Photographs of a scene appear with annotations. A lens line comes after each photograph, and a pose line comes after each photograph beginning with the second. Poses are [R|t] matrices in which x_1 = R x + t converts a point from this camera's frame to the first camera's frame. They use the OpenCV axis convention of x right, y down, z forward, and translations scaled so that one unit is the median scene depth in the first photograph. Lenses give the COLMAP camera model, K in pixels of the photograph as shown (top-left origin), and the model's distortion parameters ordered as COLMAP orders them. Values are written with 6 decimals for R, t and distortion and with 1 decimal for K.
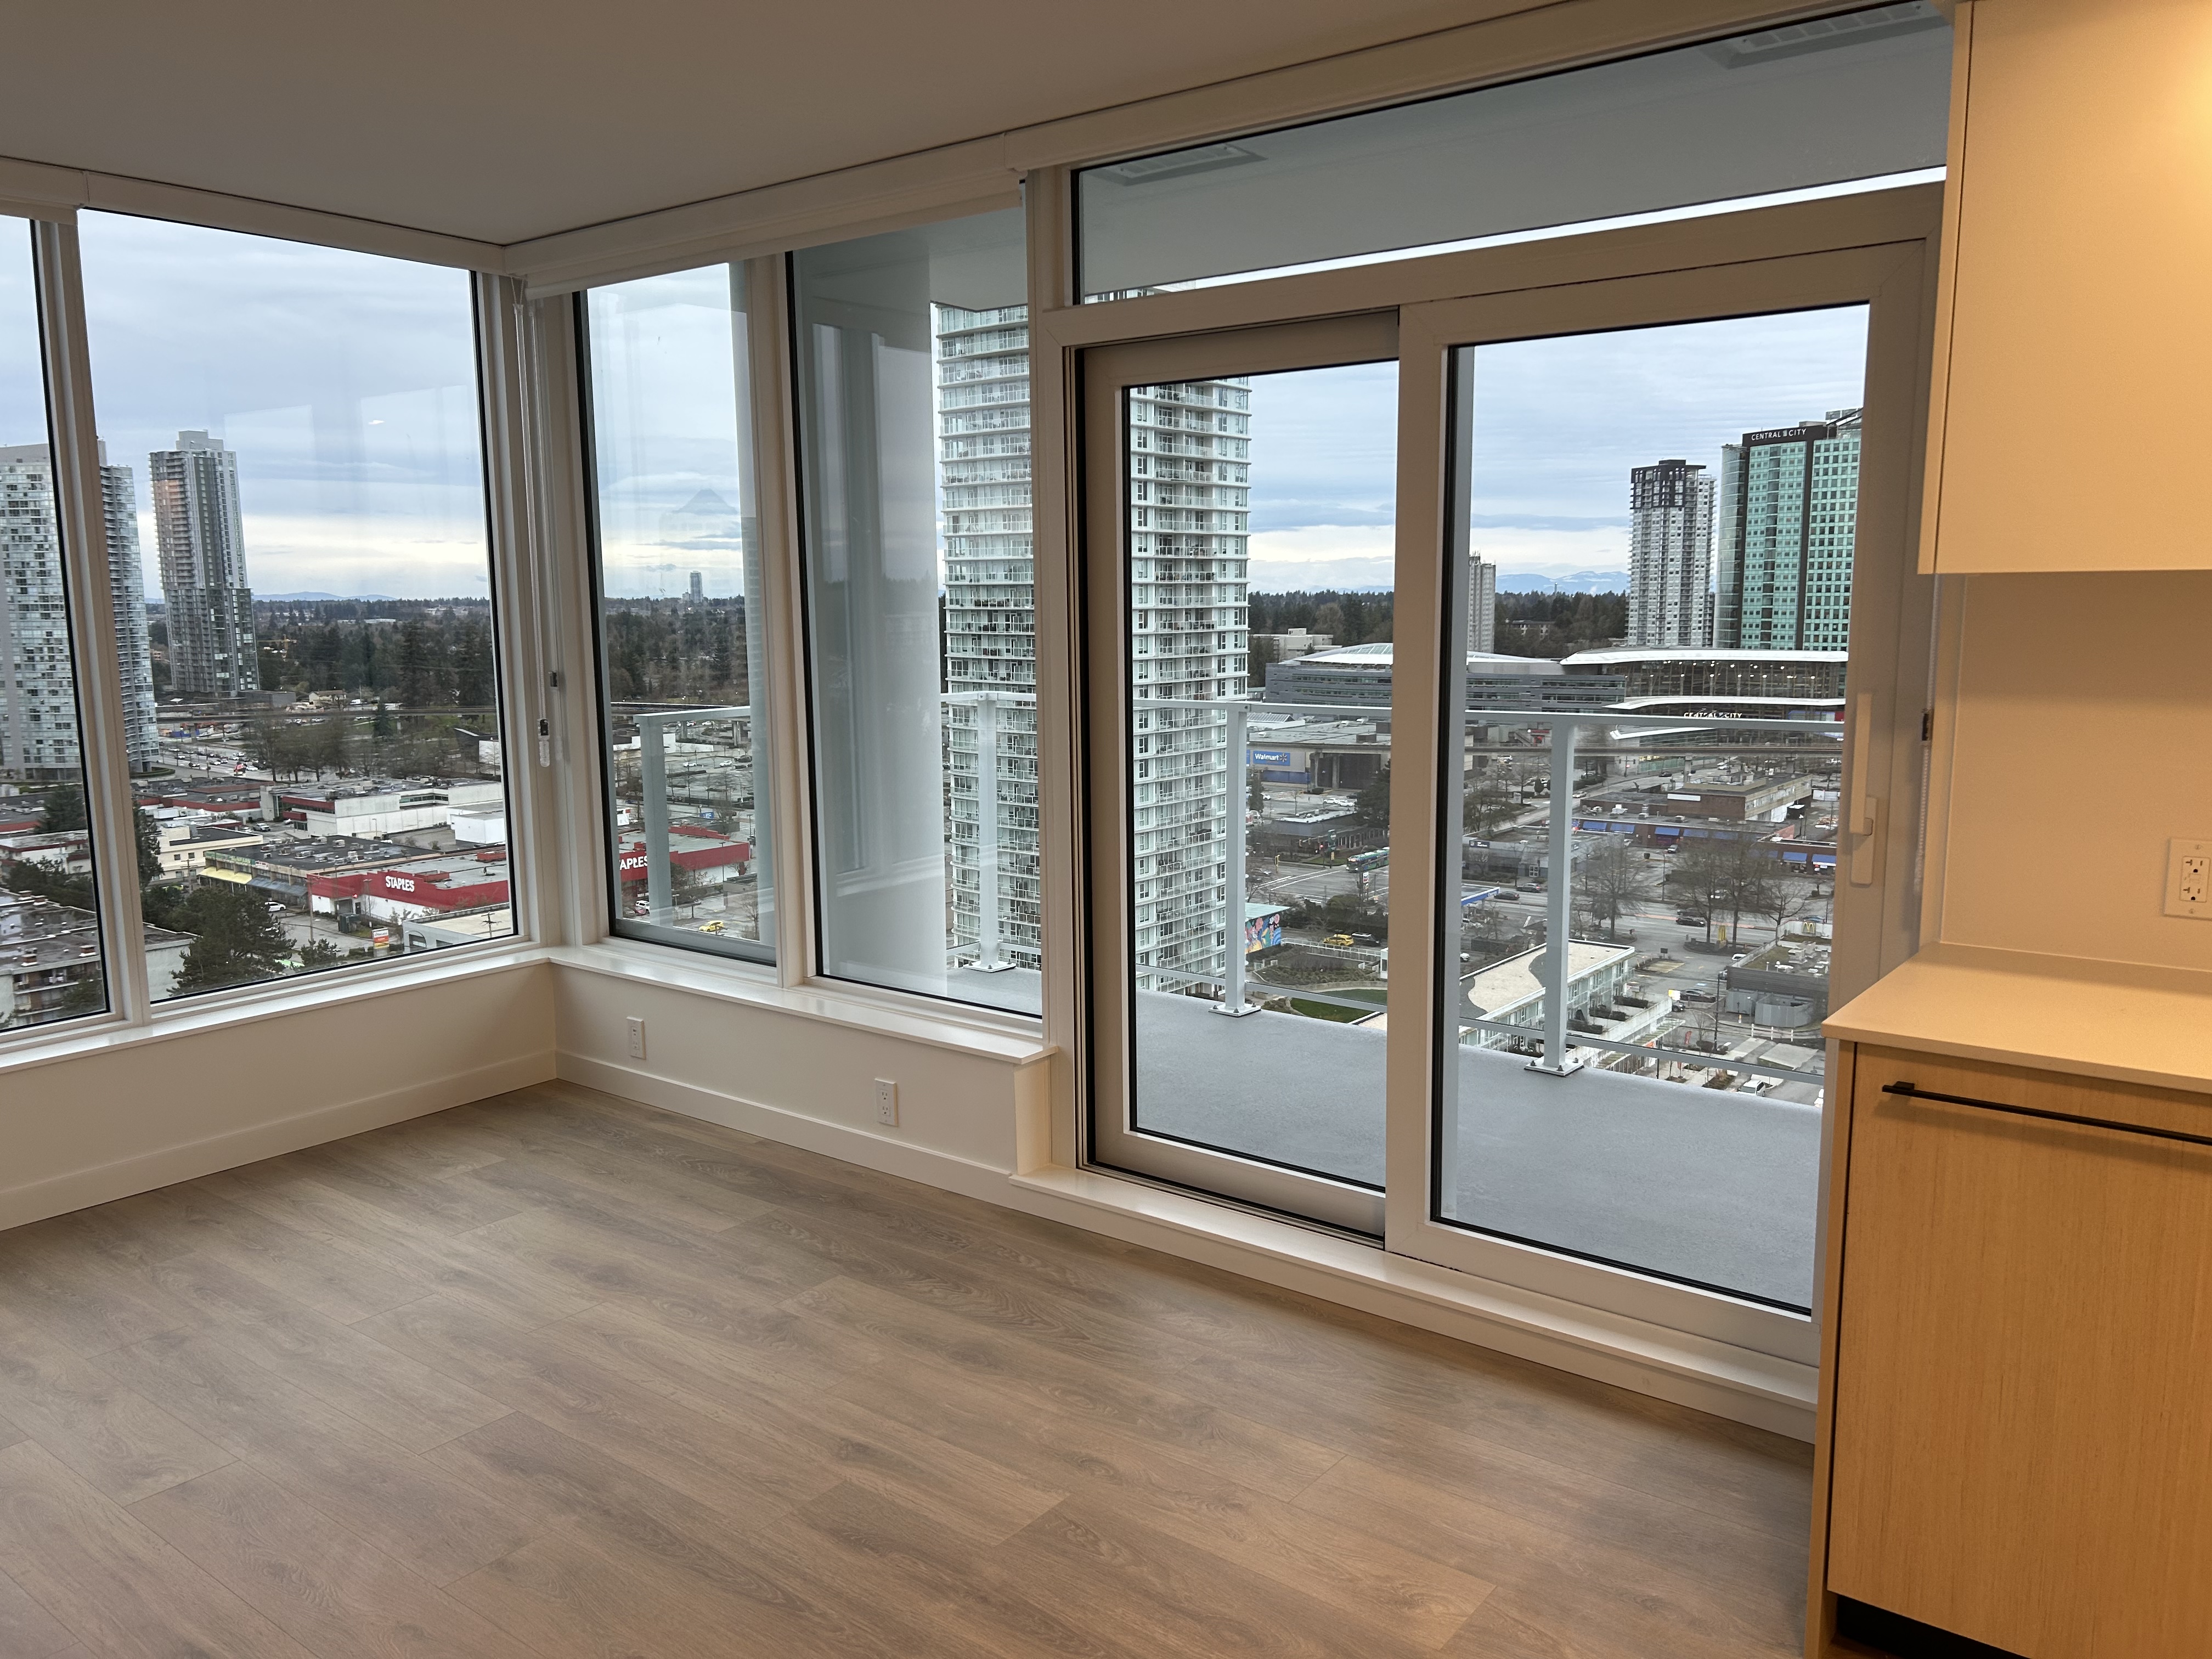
lens RADIAL K [[1717.5, 0, 1106.0], [0, 1717.5, 829.5], [0, 0, 1]] dist [0.108001, -0.105458]
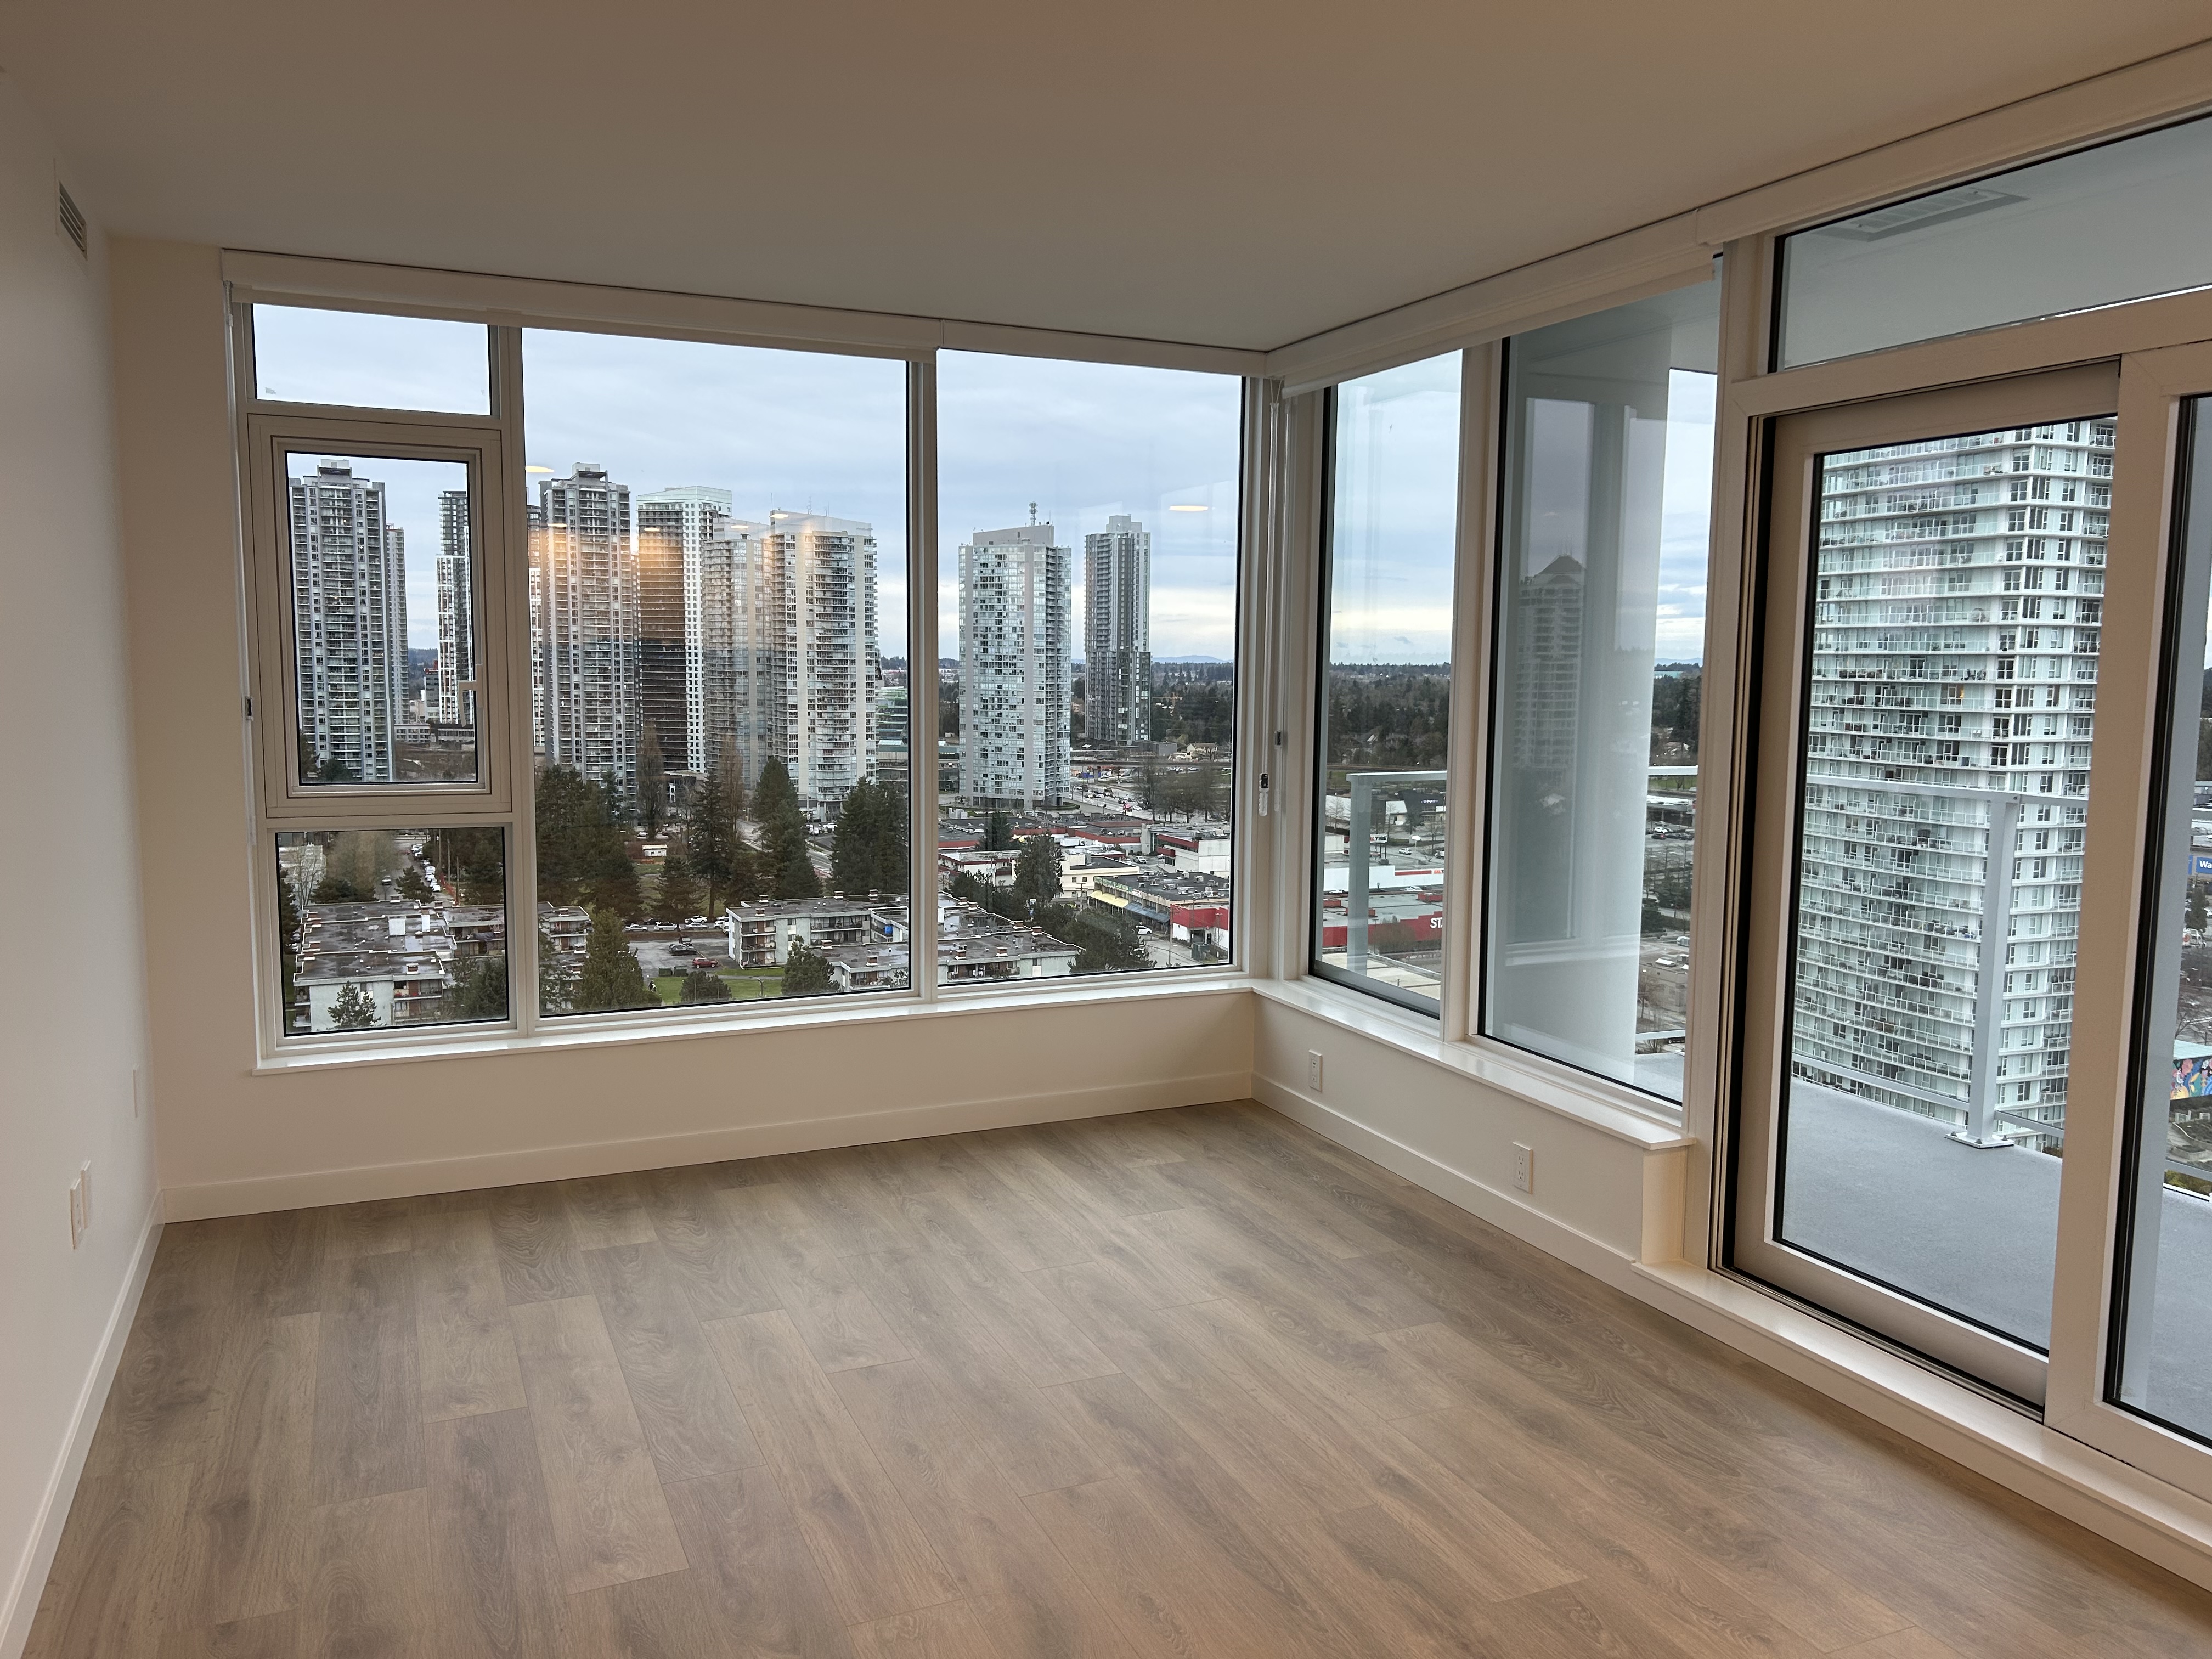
lens RADIAL K [[1715.7, 0, 1106.0], [0, 1715.7, 829.5], [0, 0, 1]] dist [0.111473, -0.092835]
pose [[0.883914, 0.068962, -0.462536, 0.114410], [-0.086603, 0.996098, -0.016985, 0.000103], [0.459560, 0.055070, 0.886438, -0.020238]]
